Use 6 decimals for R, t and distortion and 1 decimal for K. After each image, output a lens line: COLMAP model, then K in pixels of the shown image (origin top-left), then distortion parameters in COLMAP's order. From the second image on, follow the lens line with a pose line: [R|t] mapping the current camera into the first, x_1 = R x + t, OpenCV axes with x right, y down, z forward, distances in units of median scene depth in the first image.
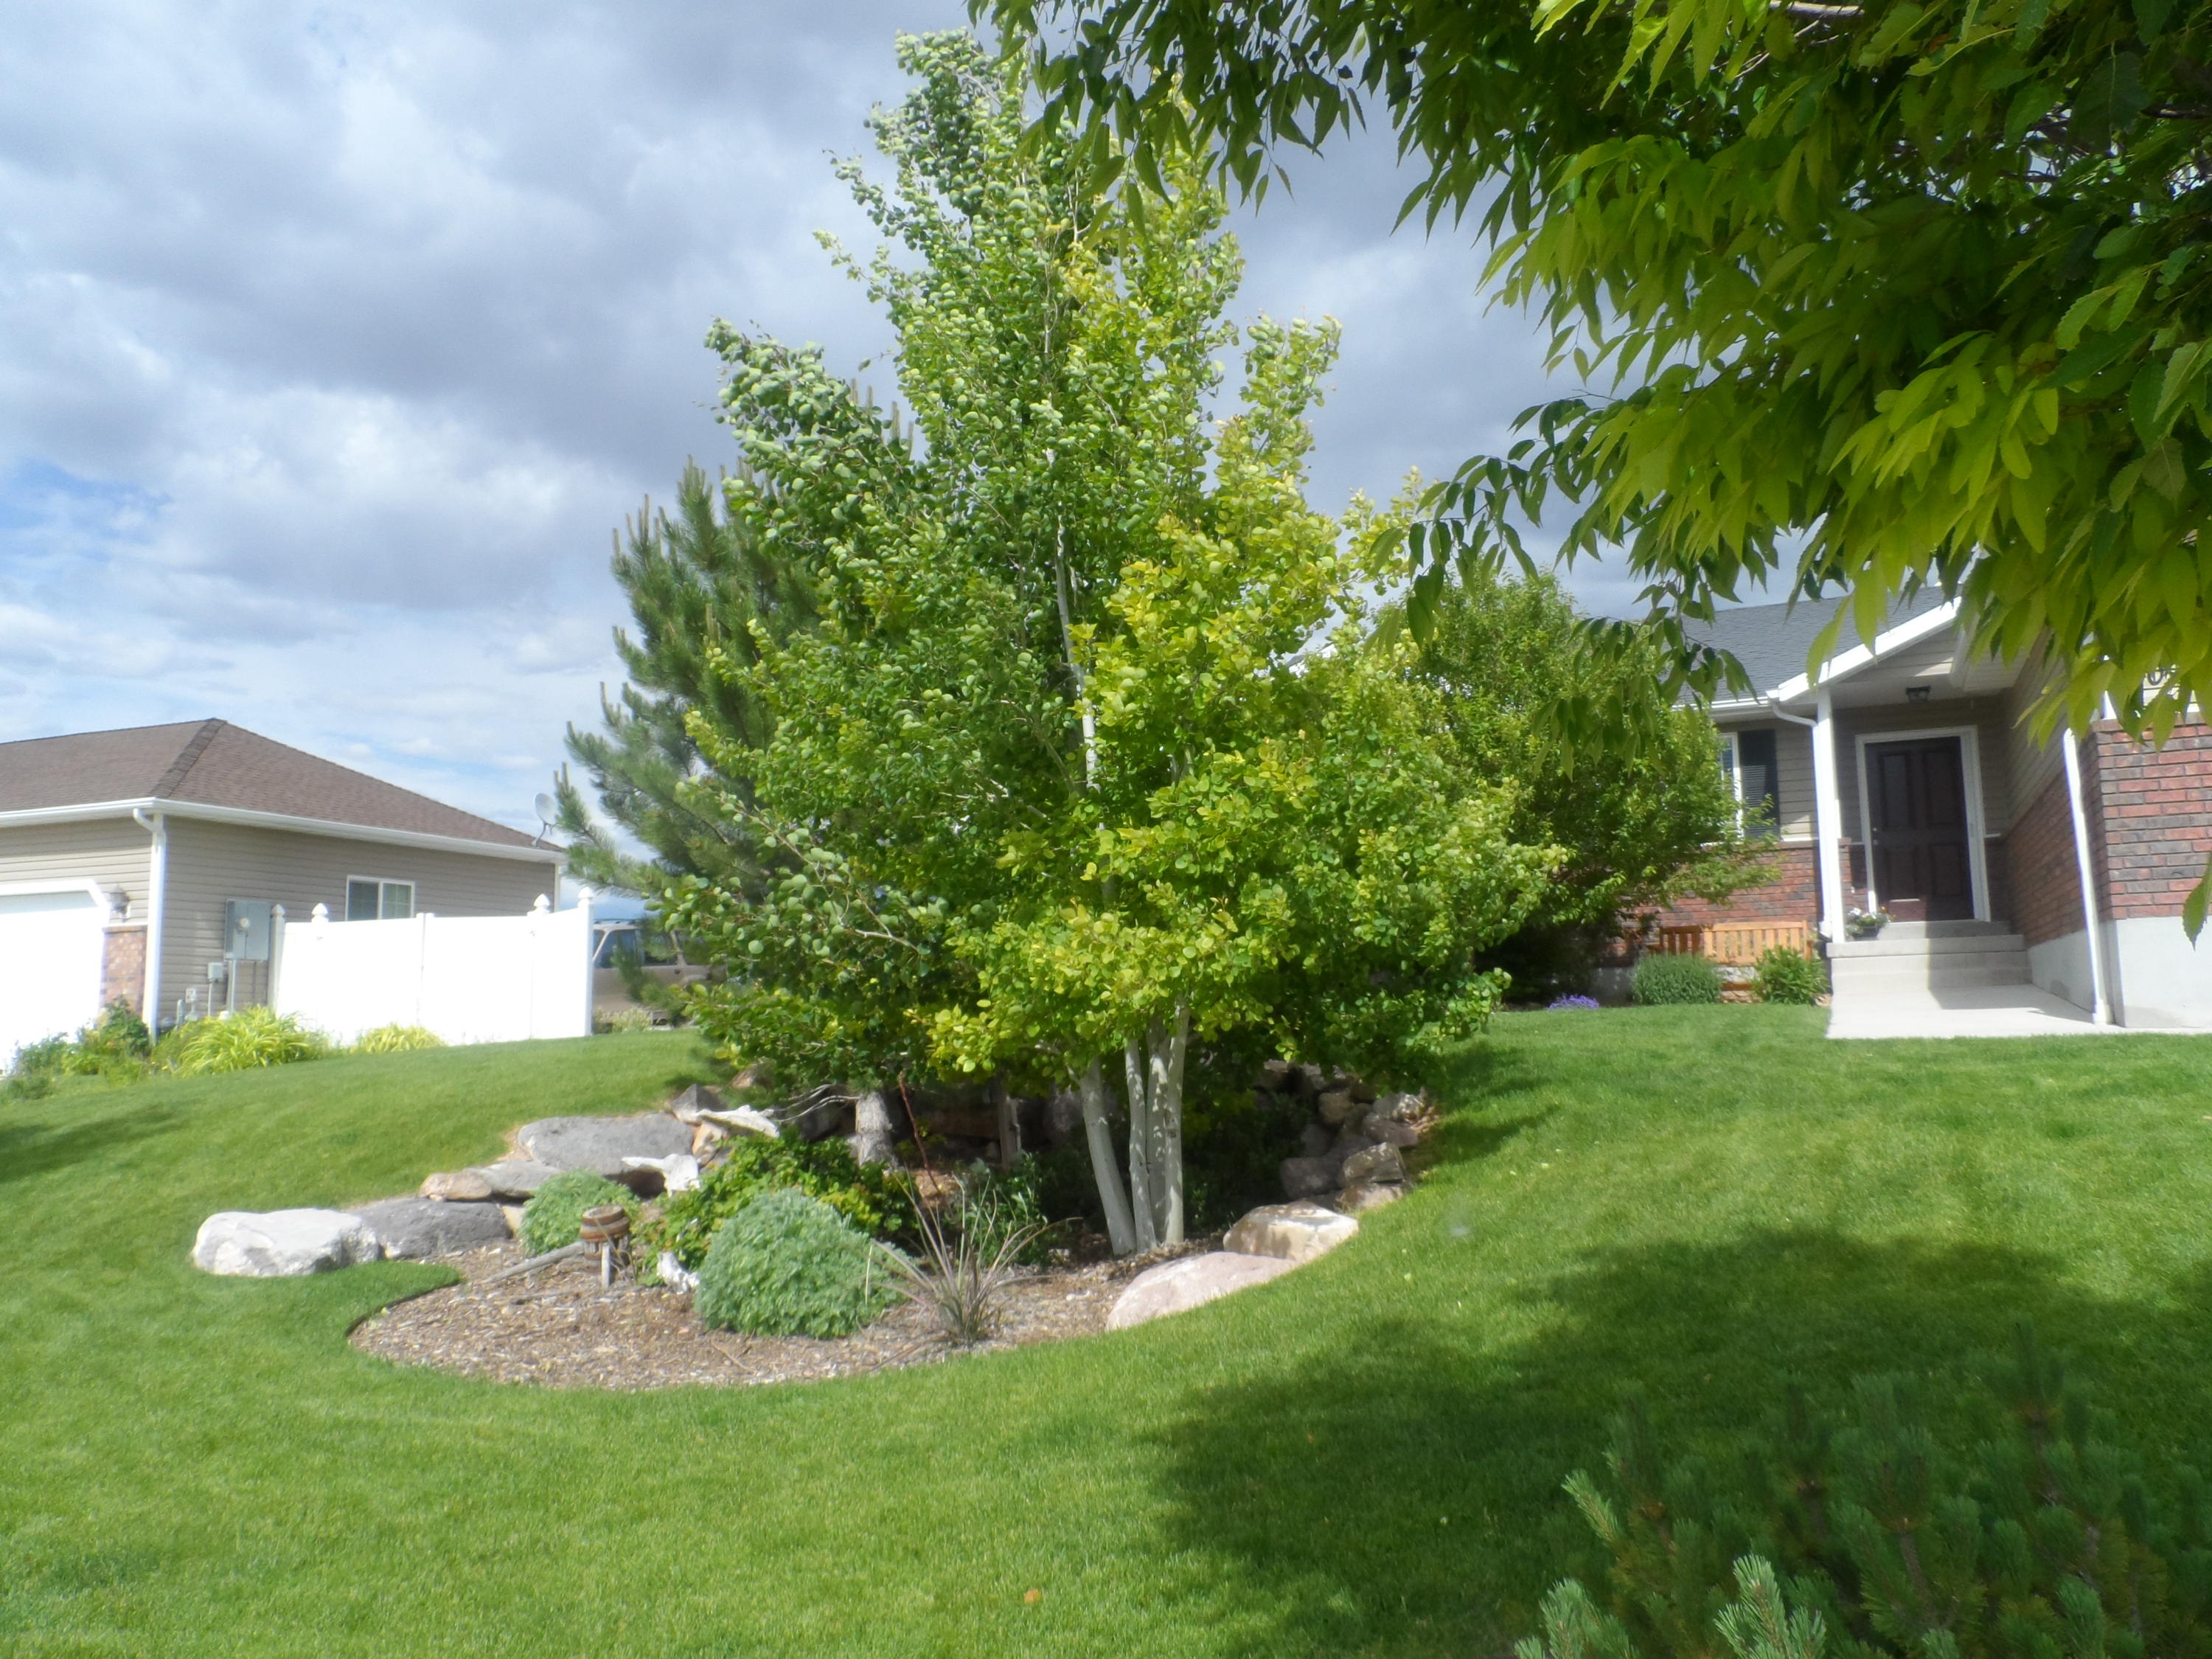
lens RADIAL K [[1657.6, 0, 1078.2], [0, 1657.6, 819.0], [0, 0, 1]] dist [-0.041036, 0.002117]
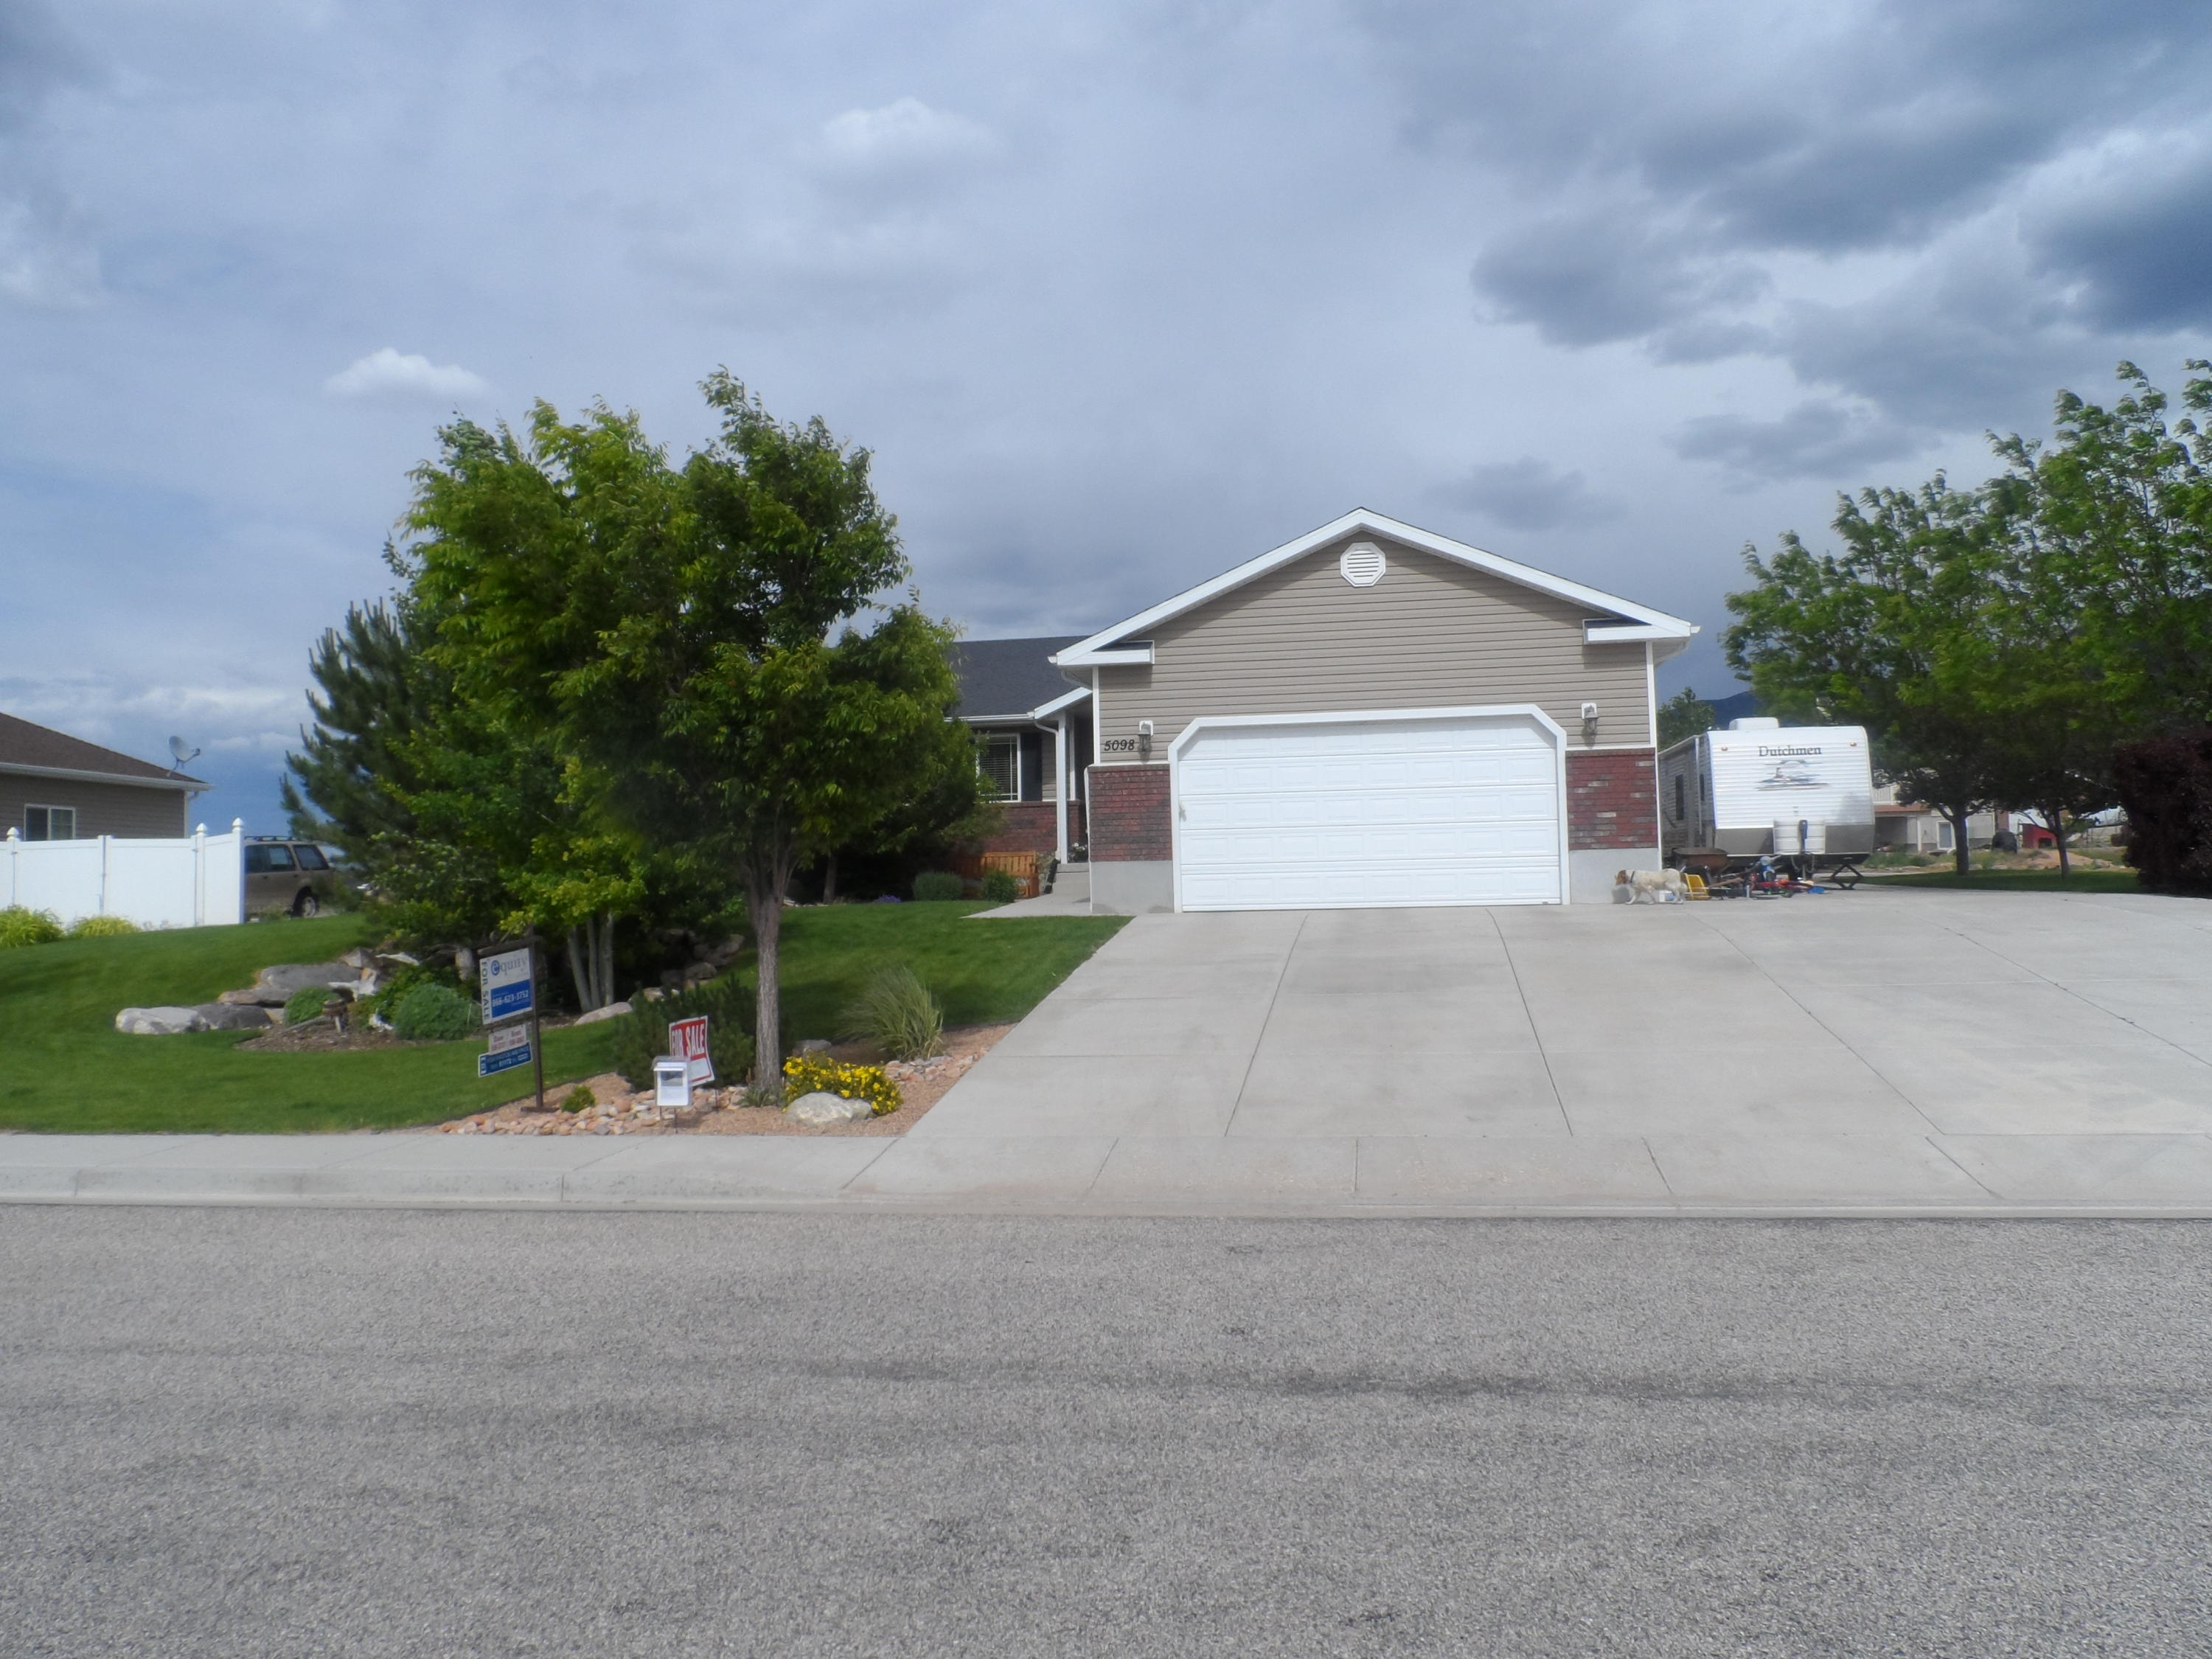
lens RADIAL K [[1807.8, 0, 1136.6], [0, 1807.8, 824.7], [0, 0, 1]] dist [0.004142, 0.003525]
pose [[0.968296, 0.007232, 0.249701, 0.097388], [-0.026082, 0.997044, 0.072264, -0.139157], [-0.248440, -0.076486, 0.965623, -1.120264]]
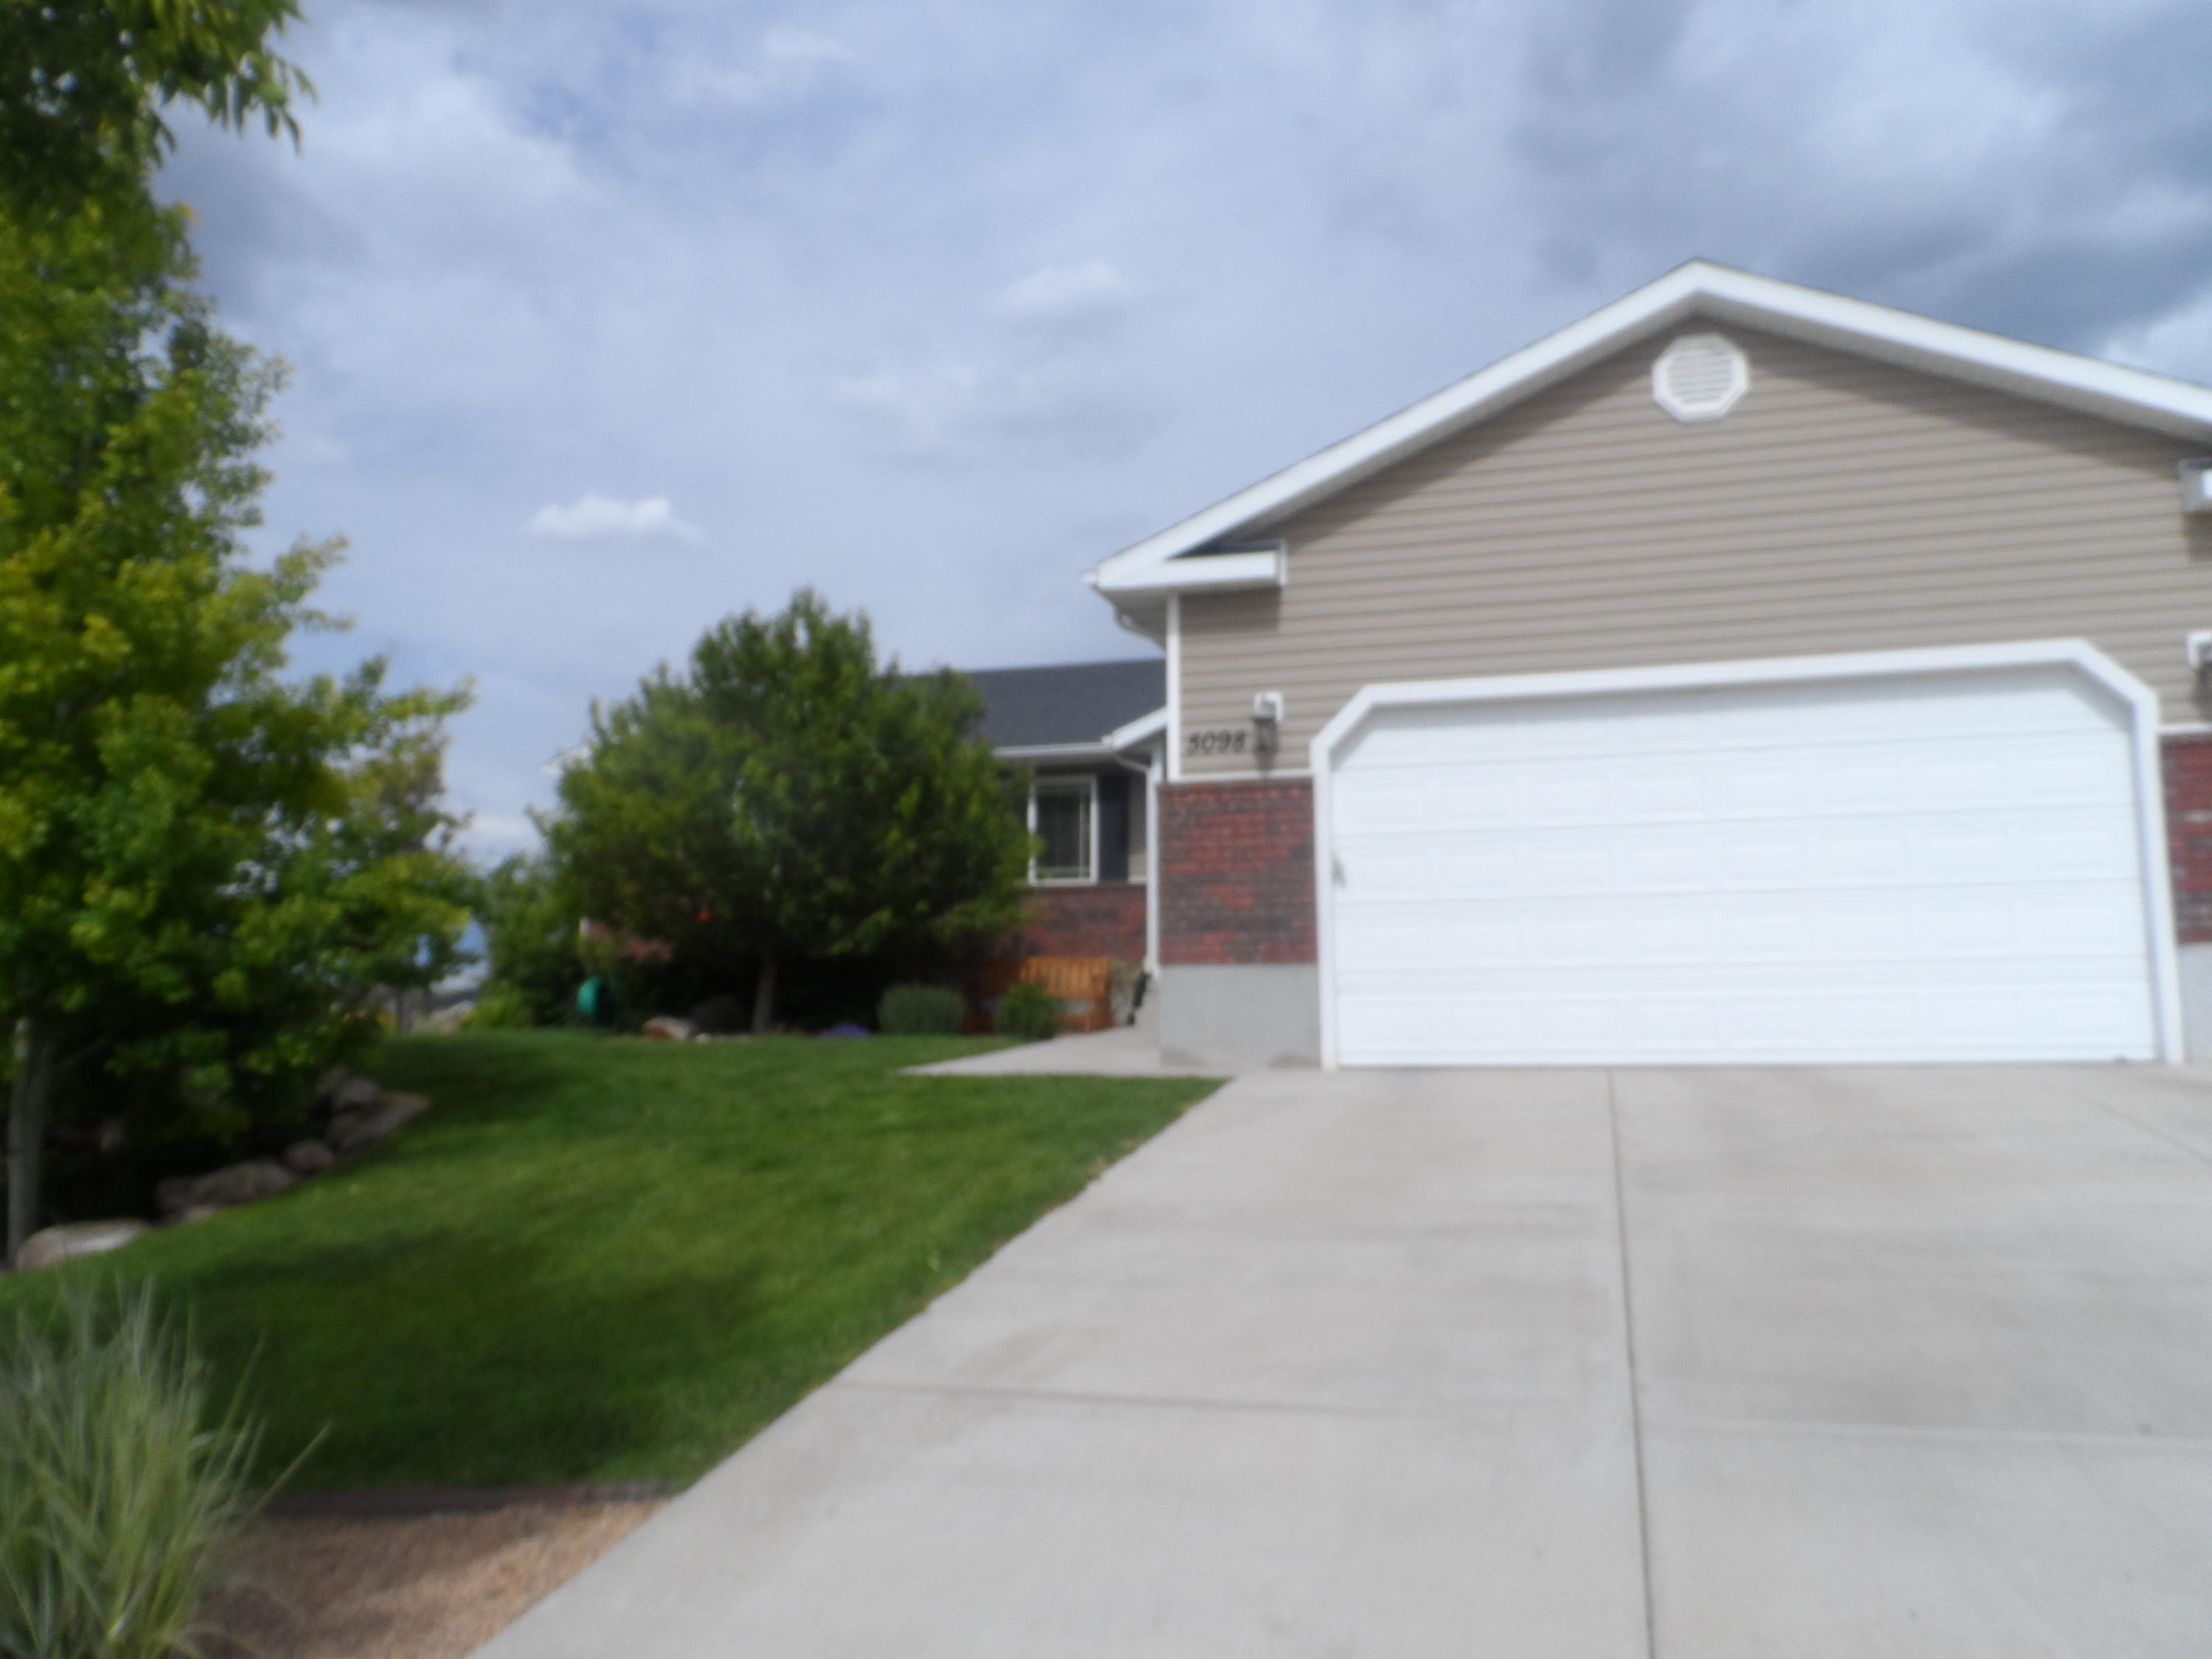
lens RADIAL K [[1669.9, 0, 1153.3], [0, 1669.9, 819.1], [0, 0, 1]] dist [-0.064935, 0.045933]
pose [[0.988284, 0.033540, 0.148896, 0.410611], [-0.032347, 0.999422, -0.010430, -0.022057], [-0.149160, 0.005491, 0.988798, -0.085687]]
